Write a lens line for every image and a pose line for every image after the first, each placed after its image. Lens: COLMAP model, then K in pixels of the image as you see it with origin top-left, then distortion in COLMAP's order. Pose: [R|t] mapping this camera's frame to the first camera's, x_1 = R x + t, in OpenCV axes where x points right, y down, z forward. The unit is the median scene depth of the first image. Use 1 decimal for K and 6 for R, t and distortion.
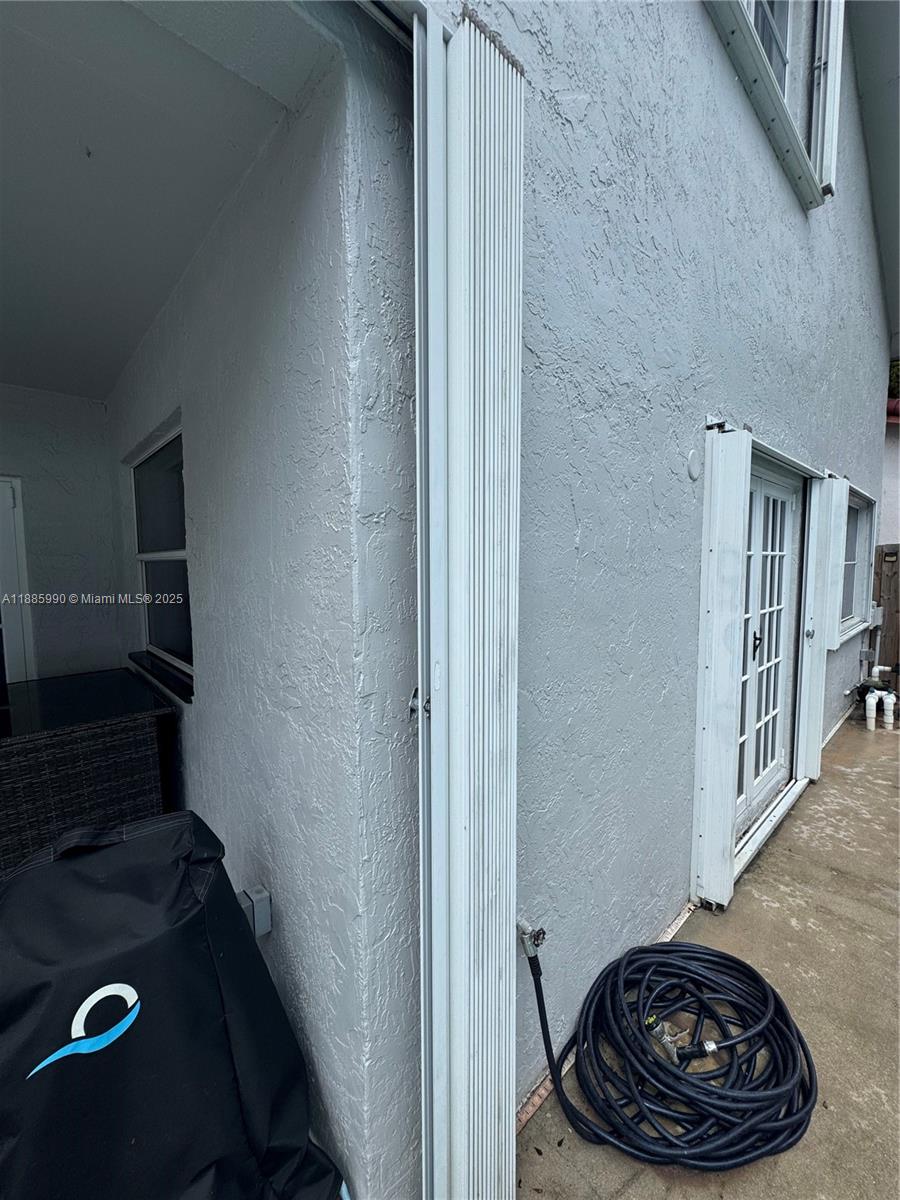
lens RADIAL K [[473.5, 0, 450.0], [0, 473.5, 600.0], [0, 0, 1]] dist [-0.000967, 0.000081]
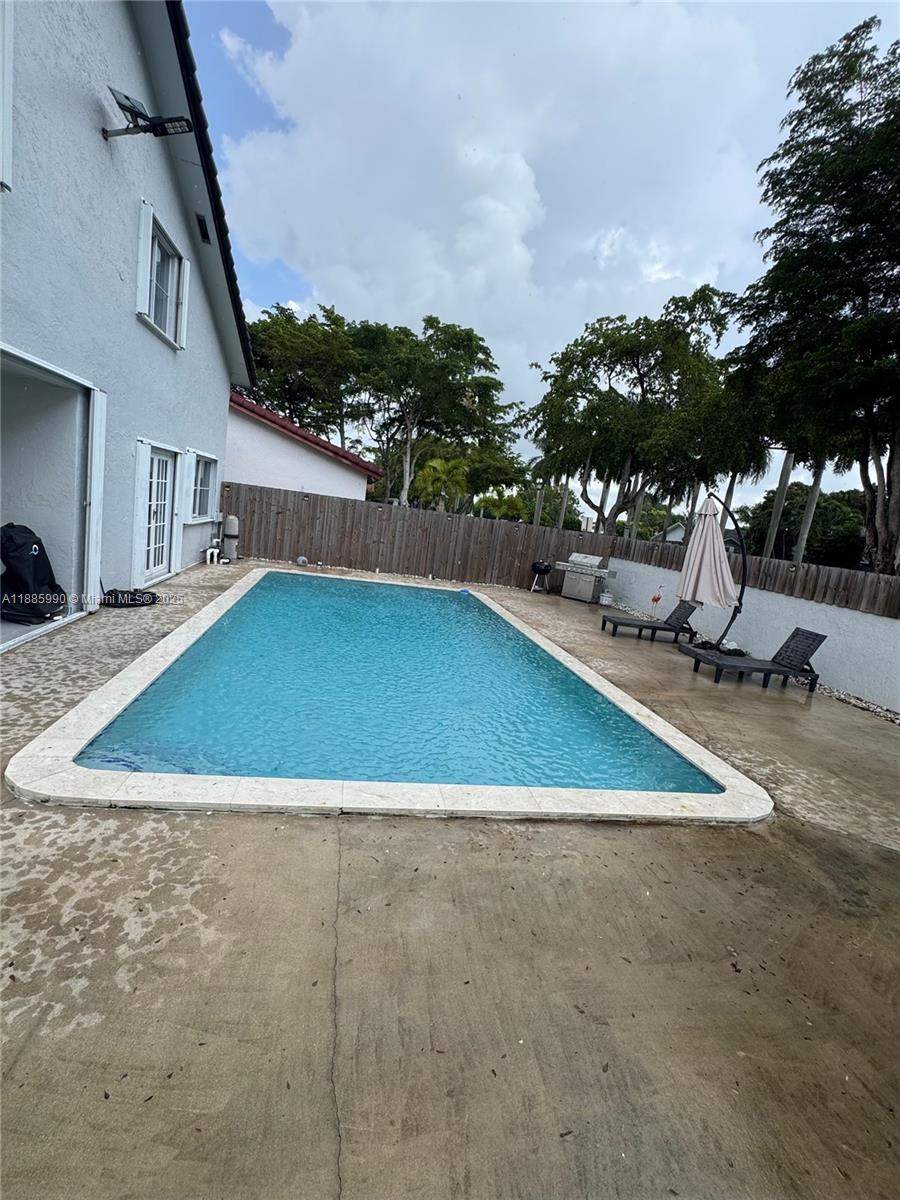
lens RADIAL K [[541.8, 0, 450.0], [0, 541.8, 600.0], [0, 0, 1]] dist [-0.000315, 0.000007]
pose [[0.508908, -0.067713, 0.858154, -1.014237], [-0.062914, 0.991310, 0.115530, 0.096094], [-0.858519, -0.112784, 0.500225, -1.759491]]
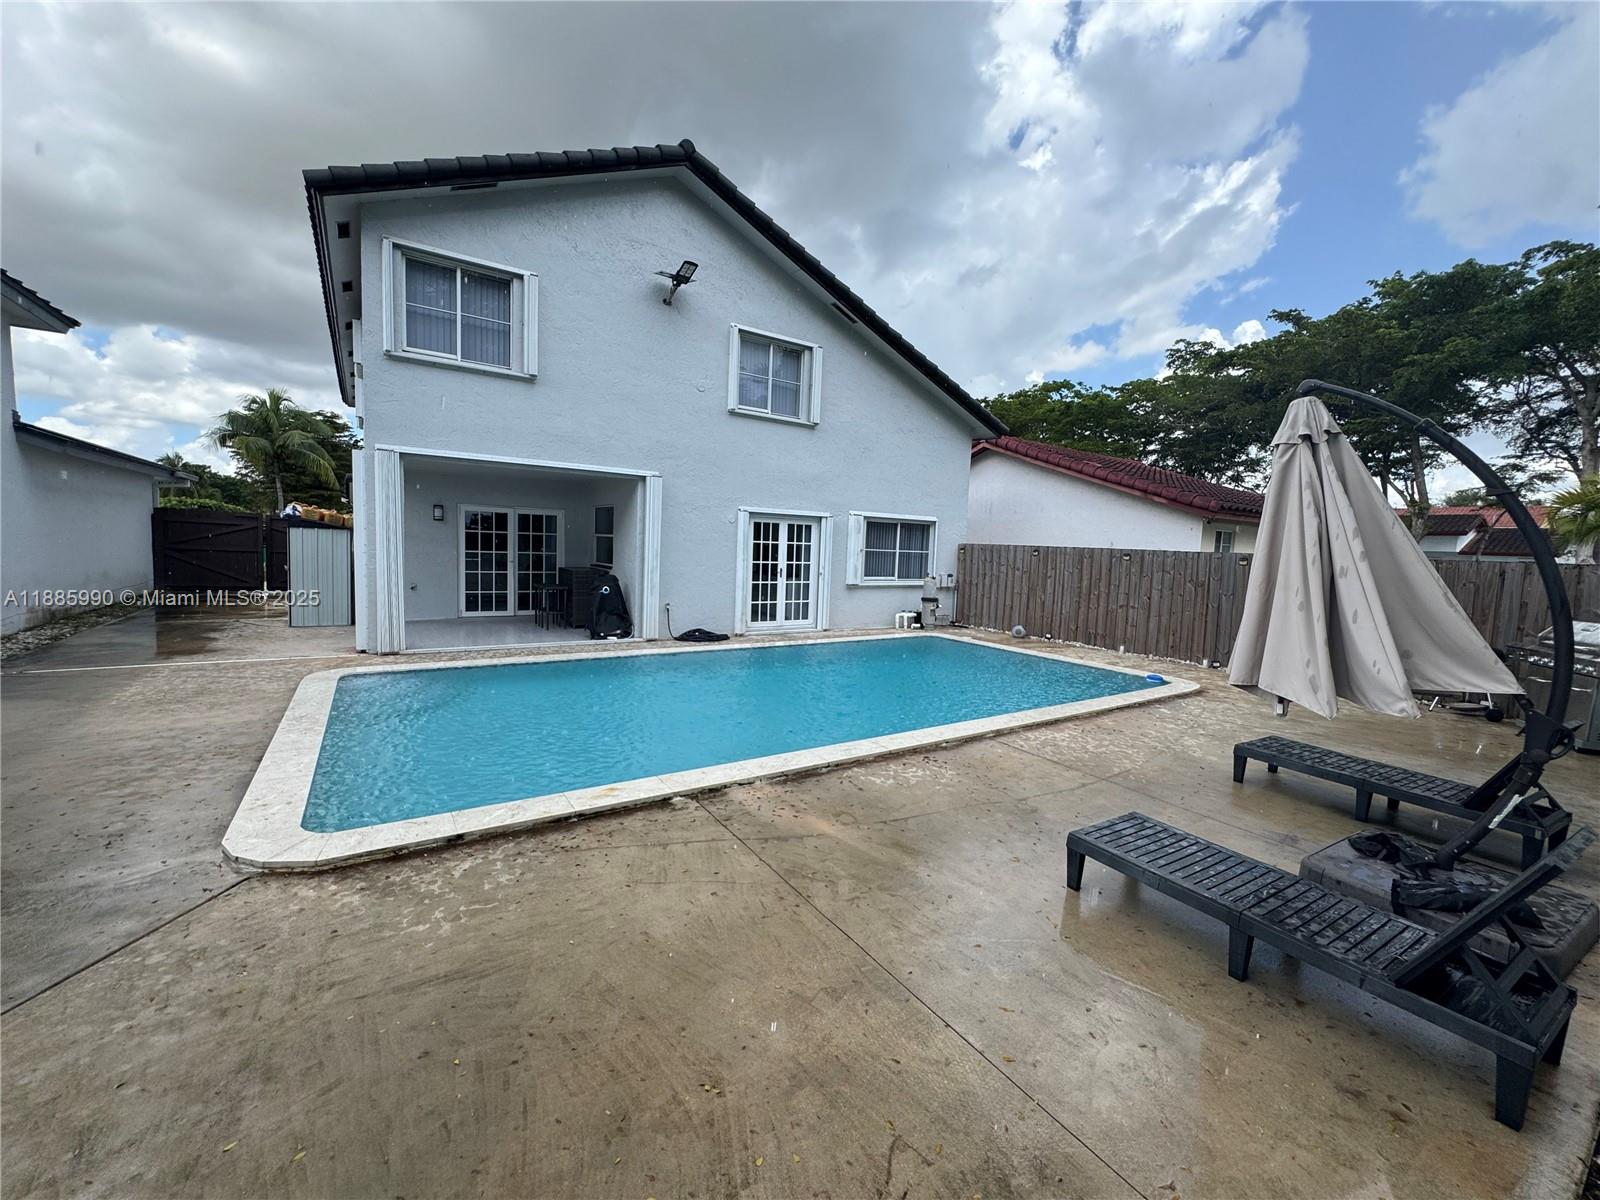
lens RADIAL K [[631.3, 0, 800.0], [0, 631.3, 600.0], [0, 0, 1]] dist [-0.000967, 0.000081]
pose [[0.991743, 0.050039, -0.118079, 1.078385], [-0.049776, 0.998747, 0.005184, 0.206317], [0.118190, 0.000736, 0.992991, -2.590000]]
